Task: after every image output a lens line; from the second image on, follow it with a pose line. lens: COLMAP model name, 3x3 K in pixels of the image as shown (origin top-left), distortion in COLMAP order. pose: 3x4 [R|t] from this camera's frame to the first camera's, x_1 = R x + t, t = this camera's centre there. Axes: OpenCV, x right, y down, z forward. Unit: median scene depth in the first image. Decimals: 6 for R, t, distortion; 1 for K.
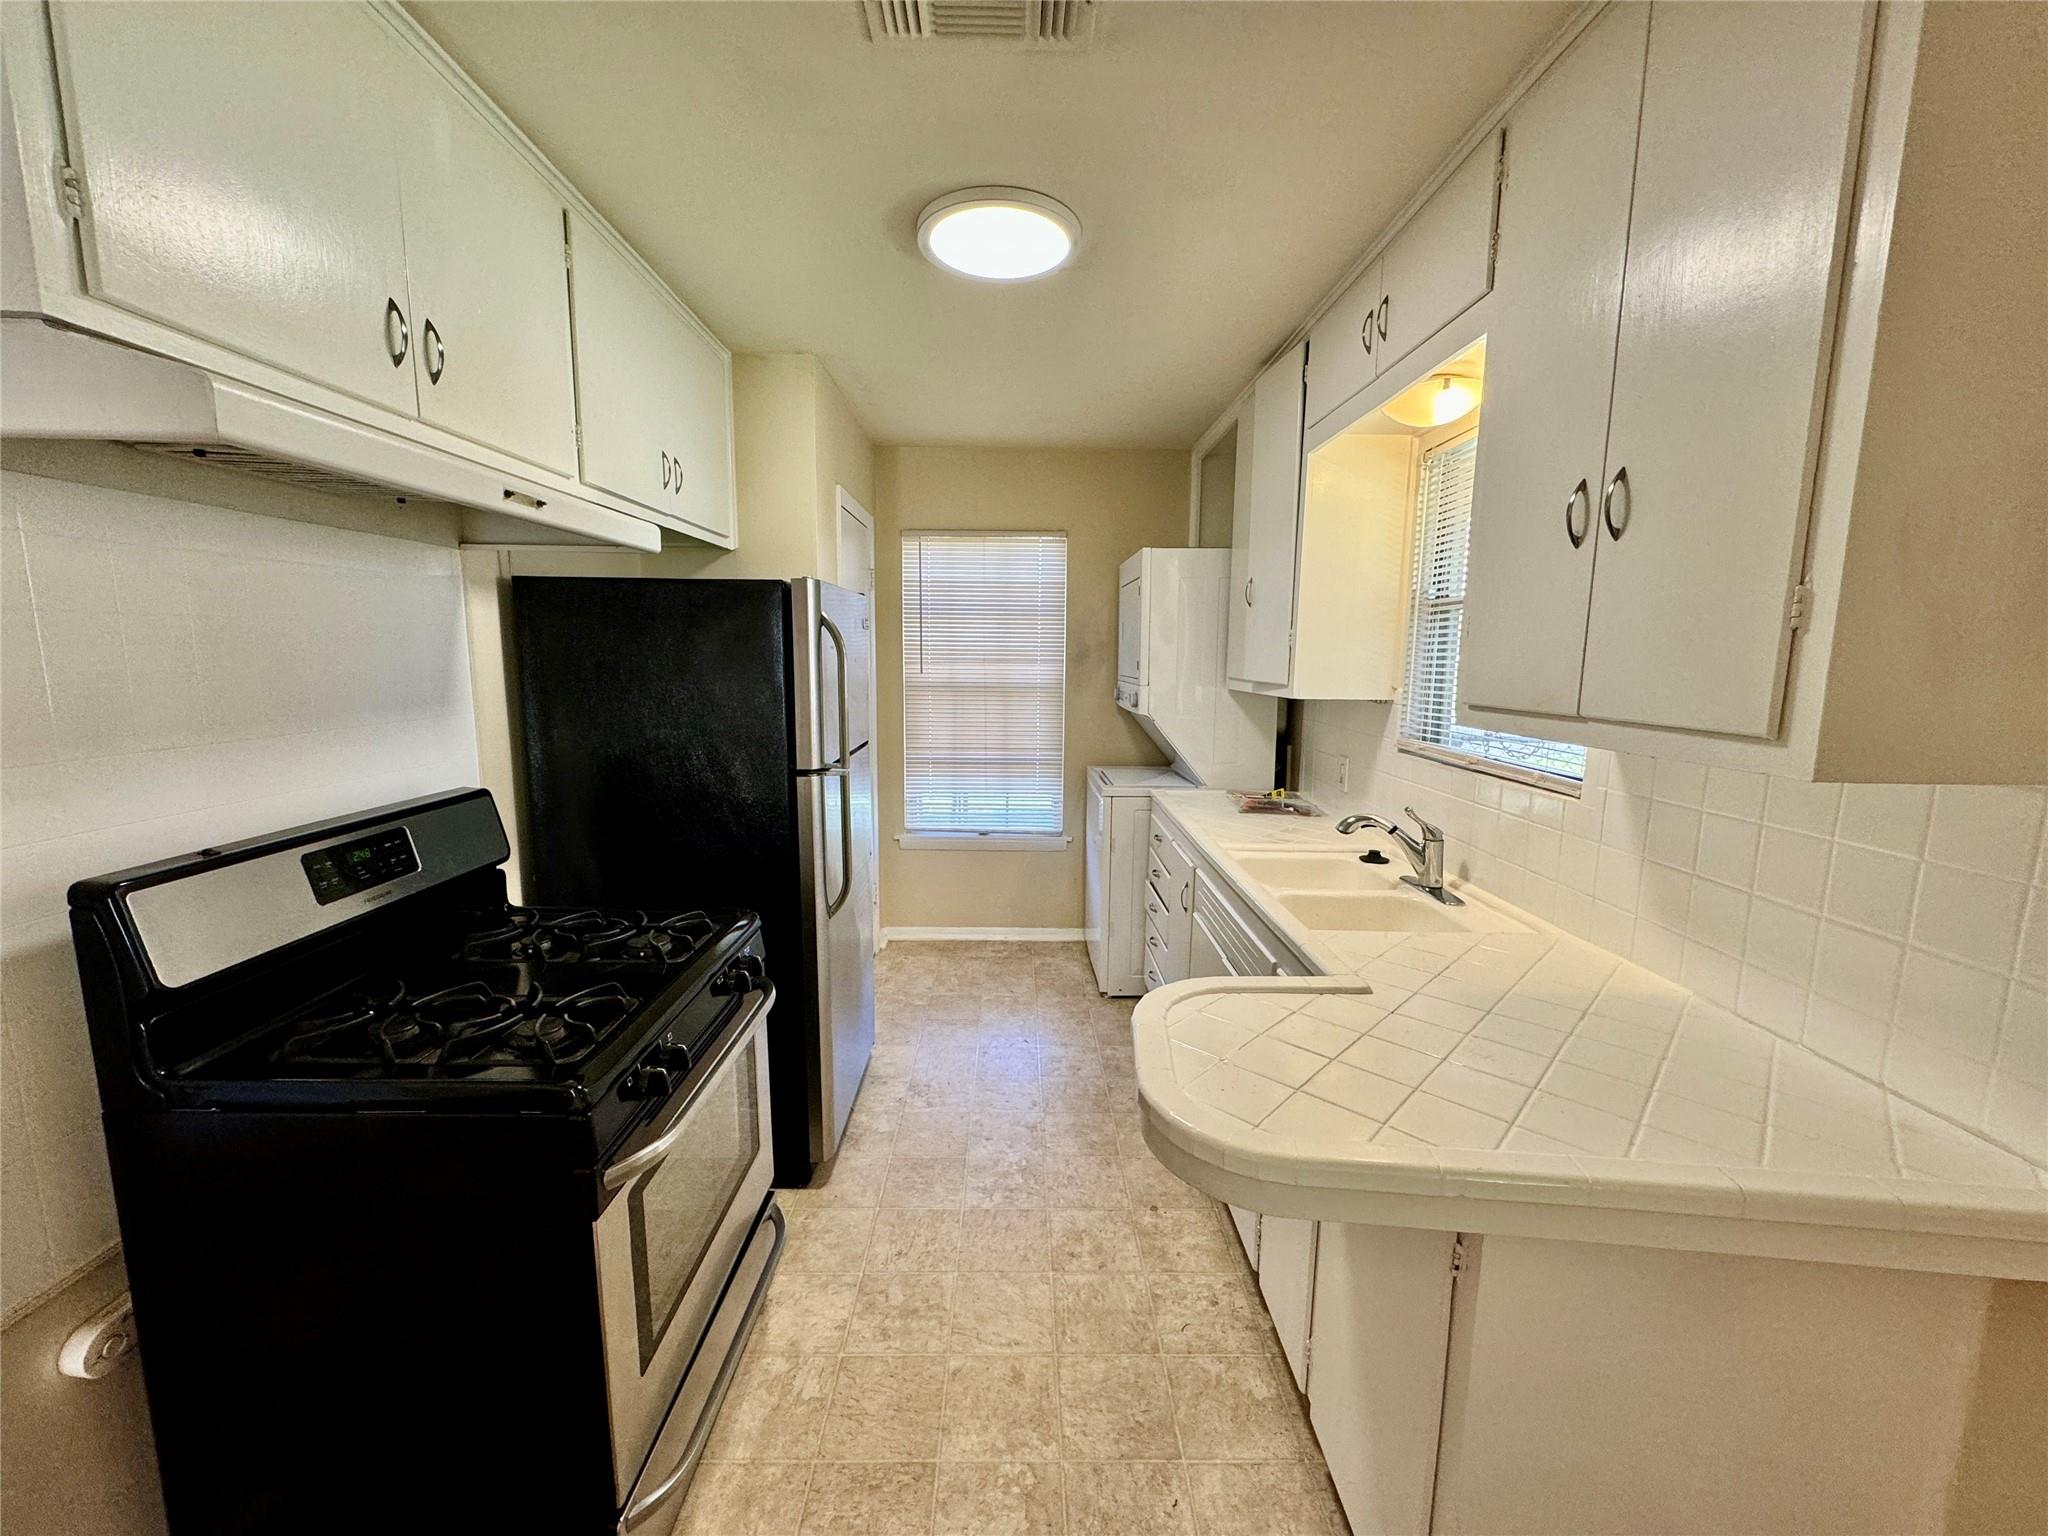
lens RADIAL K [[817.6, 0, 1024.0], [0, 817.6, 768.0], [0, 0, 1]] dist [0.011545, -0.000032]
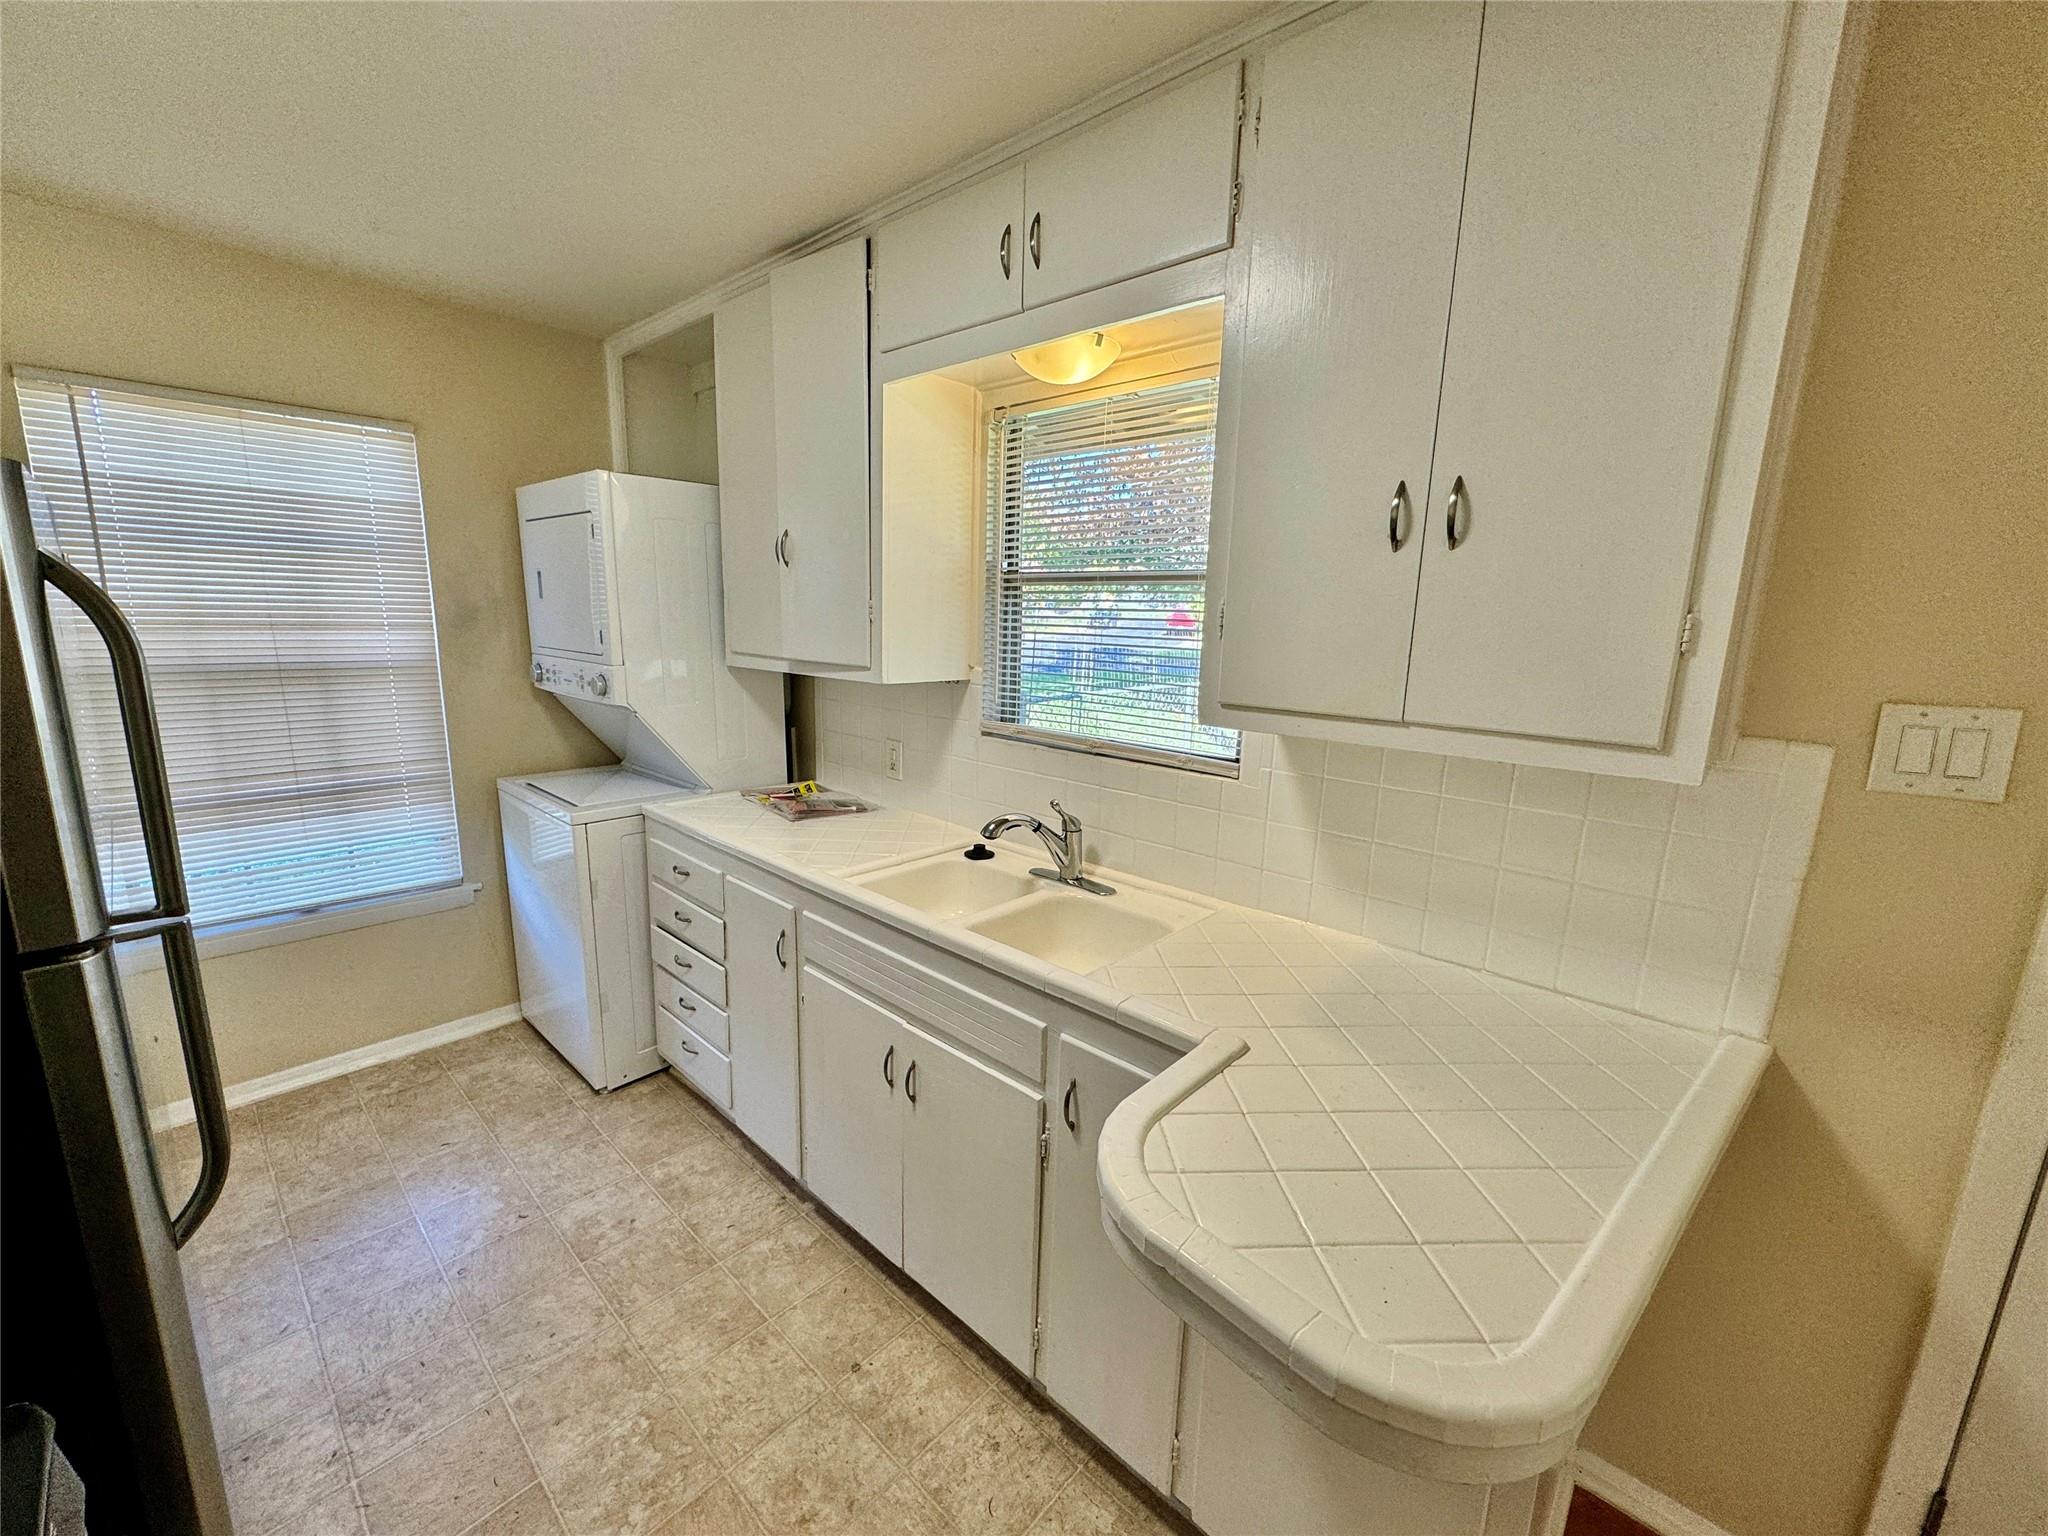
lens RADIAL K [[812.7, 0, 1024.0], [0, 812.7, 768.0], [0, 0, 1]] dist [-0.001736, 0.000103]
pose [[0.681497, -0.129301, 0.720307, -0.188144], [0.080904, 0.991546, 0.101445, -0.074576], [-0.727335, -0.010859, 0.686197, 0.336928]]
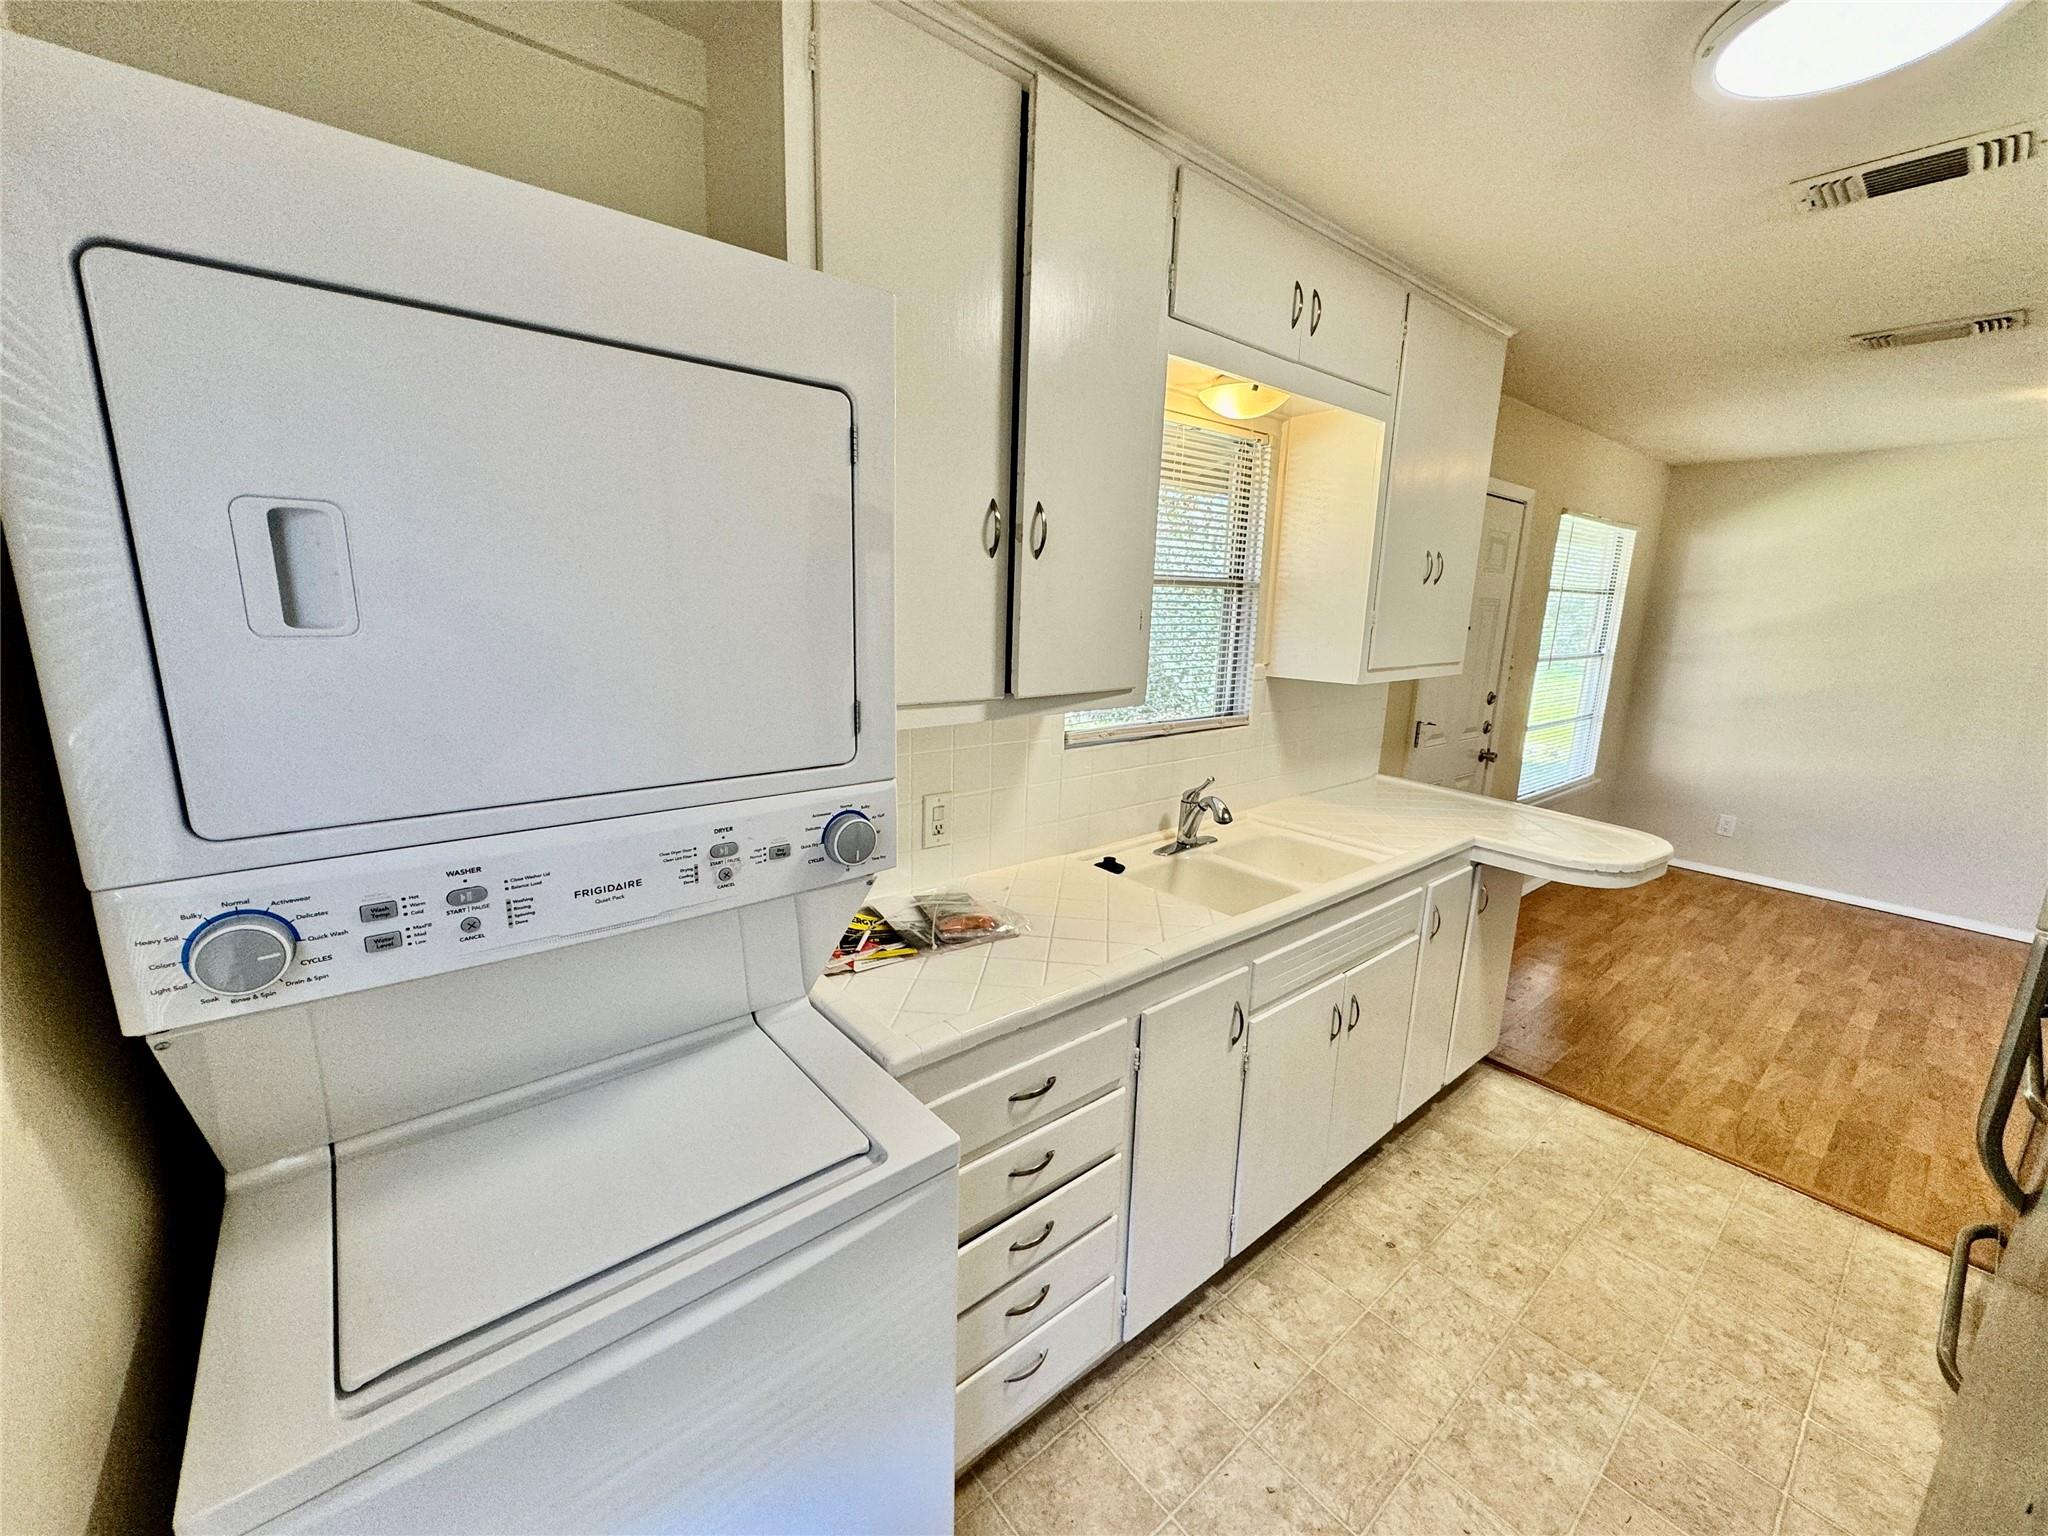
lens RADIAL K [[812.7, 0, 1024.0], [0, 812.7, 768.0], [0, 0, 1]] dist [-0.001736, 0.000103]
pose [[-0.629223, -0.185858, 0.754675, -0.159123], [0.077928, 0.951008, 0.299184, -0.262414], [-0.773308, 0.247064, -0.583913, 1.565364]]
